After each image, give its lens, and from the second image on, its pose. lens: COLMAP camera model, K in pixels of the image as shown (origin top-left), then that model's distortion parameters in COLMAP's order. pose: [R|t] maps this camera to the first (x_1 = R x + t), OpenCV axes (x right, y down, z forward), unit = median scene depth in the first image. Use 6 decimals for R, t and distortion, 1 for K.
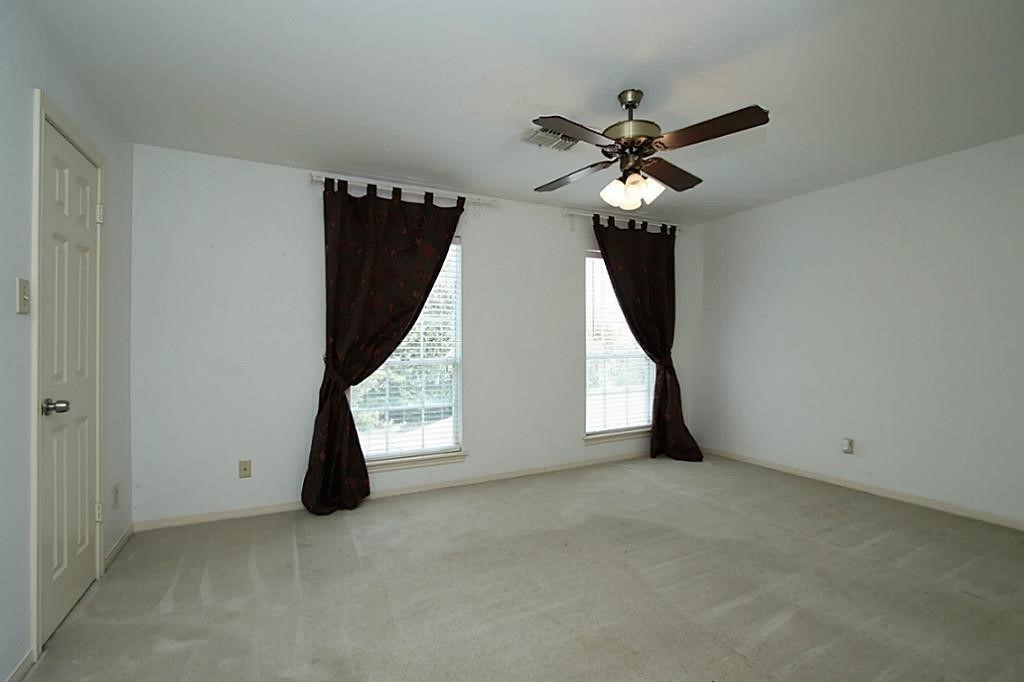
lens RADIAL K [[494.9, 0, 526.0], [0, 494.9, 337.6], [0, 0, 1]] dist [-0.014604, 0.001794]
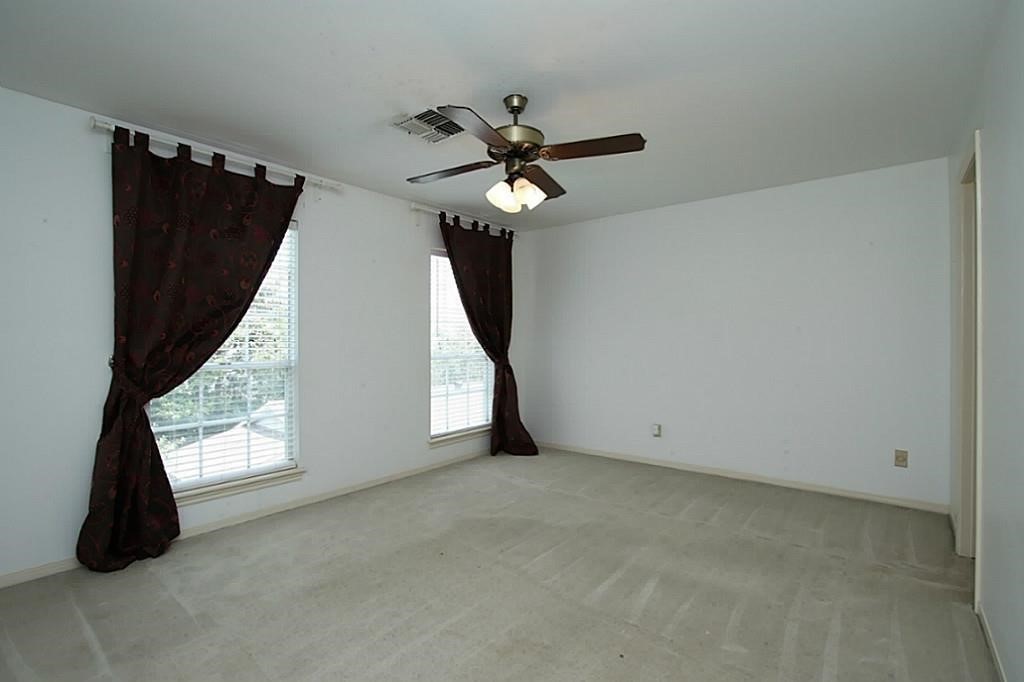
lens RADIAL K [[494.9, 0, 537.7], [0, 494.9, 336.6], [0, 0, 1]] dist [-0.014604, 0.001794]
pose [[0.908243, 0.006271, 0.418396, -0.129540], [-0.006215, 0.999980, -0.001495, -0.002809], [-0.418397, -0.001242, 0.908263, 0.043645]]
